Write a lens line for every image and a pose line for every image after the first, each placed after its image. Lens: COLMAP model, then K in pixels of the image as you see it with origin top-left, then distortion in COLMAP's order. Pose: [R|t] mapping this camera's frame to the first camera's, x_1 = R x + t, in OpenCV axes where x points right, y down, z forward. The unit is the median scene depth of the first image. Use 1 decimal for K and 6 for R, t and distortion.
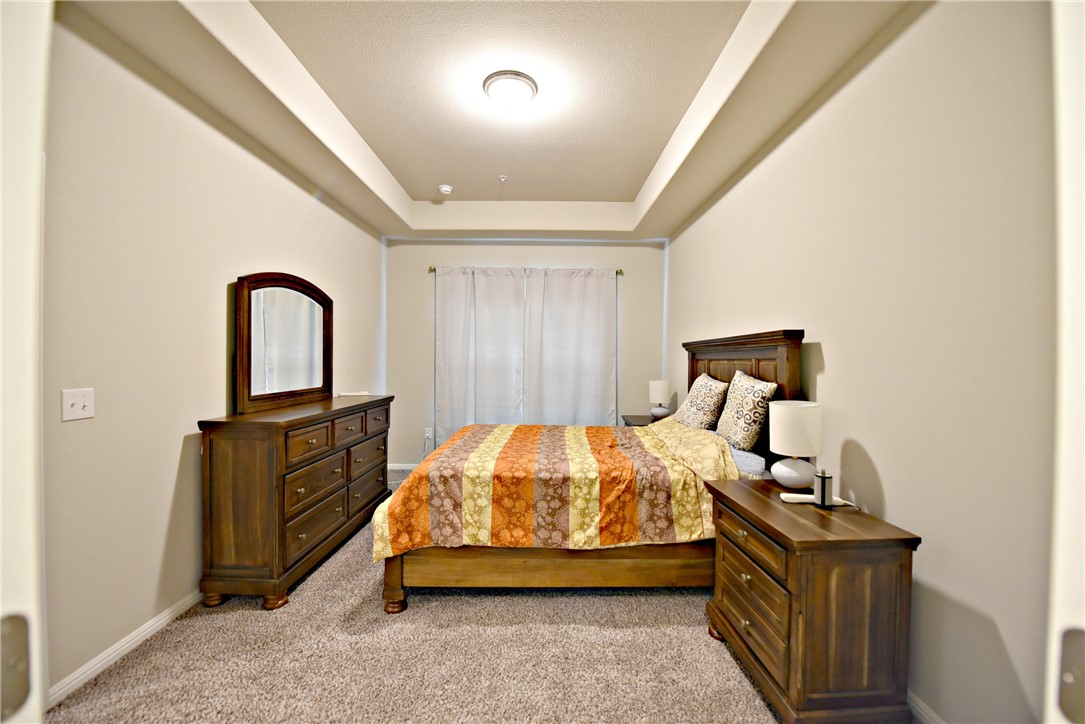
lens RADIAL K [[433.7, 0, 545.9], [0, 433.7, 361.1], [0, 0, 1]] dist [-0.013734, -0.000189]
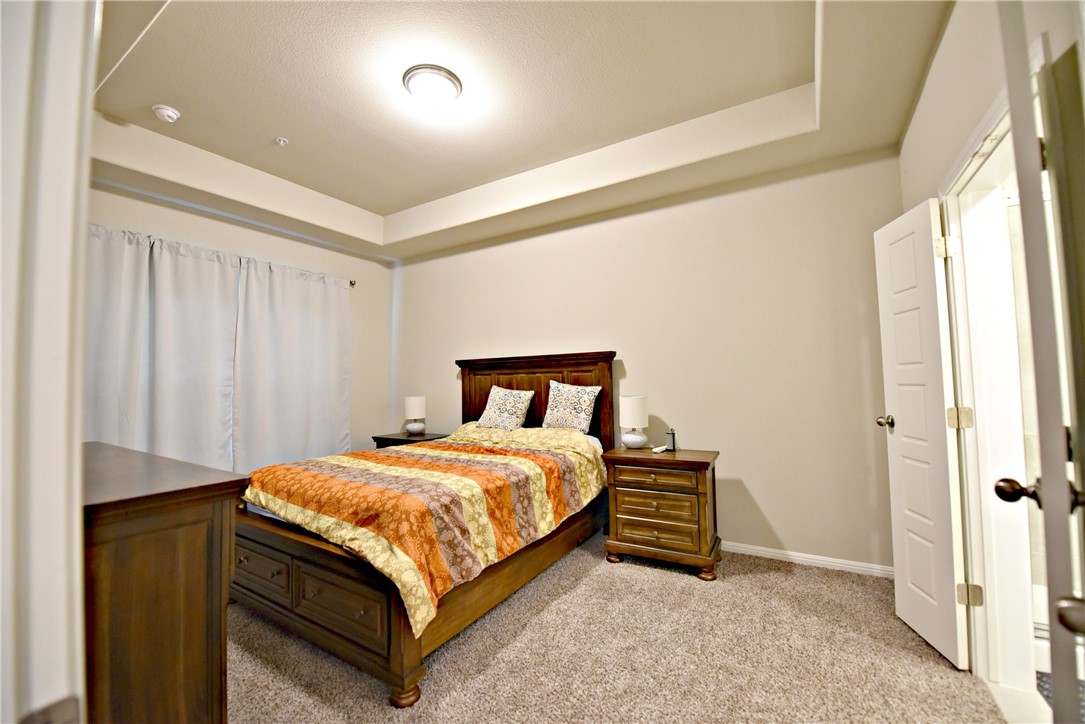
lens RADIAL K [[433.7, 0, 545.9], [0, 433.7, 361.1], [0, 0, 1]] dist [-0.013734, -0.000189]
pose [[0.520646, 0.024987, 0.853407, -0.882664], [0.025217, 0.998685, -0.044625, 0.026669], [-0.853400, 0.044754, 0.519332, 0.380320]]
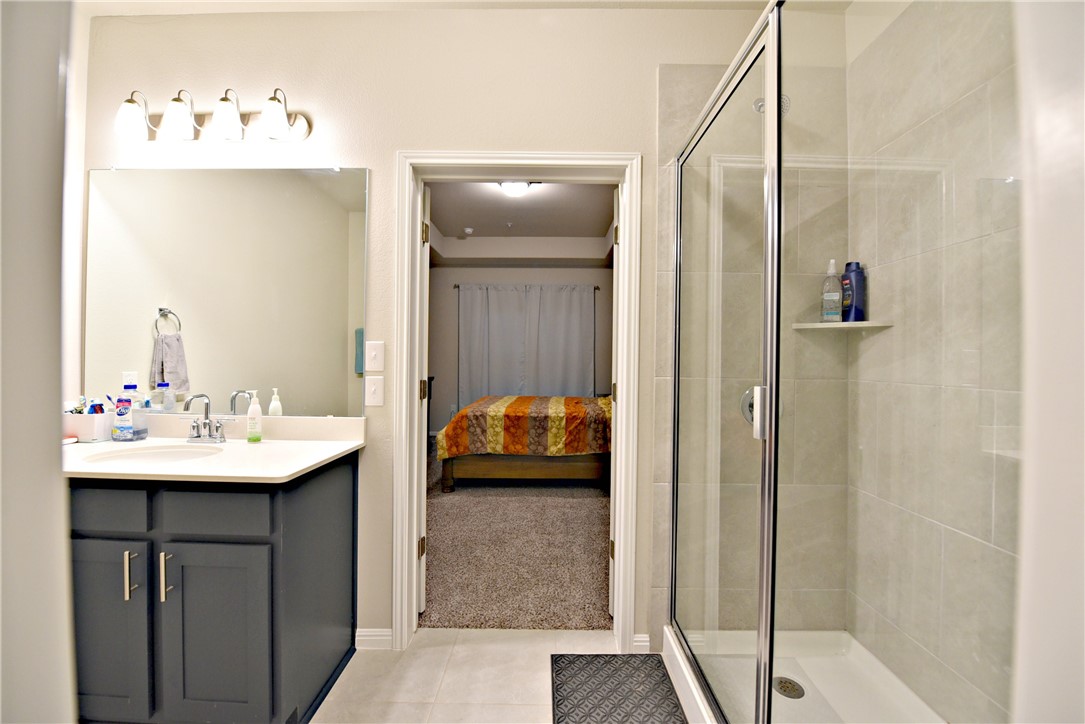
lens RADIAL K [[433.7, 0, 545.9], [0, 433.7, 361.1], [0, 0, 1]] dist [-0.013734, -0.000189]
pose [[0.999936, 0.001044, -0.011245, 0.064759], [-0.001083, 0.999993, -0.003500, 0.055182], [0.011241, 0.003512, 0.999931, -0.746403]]
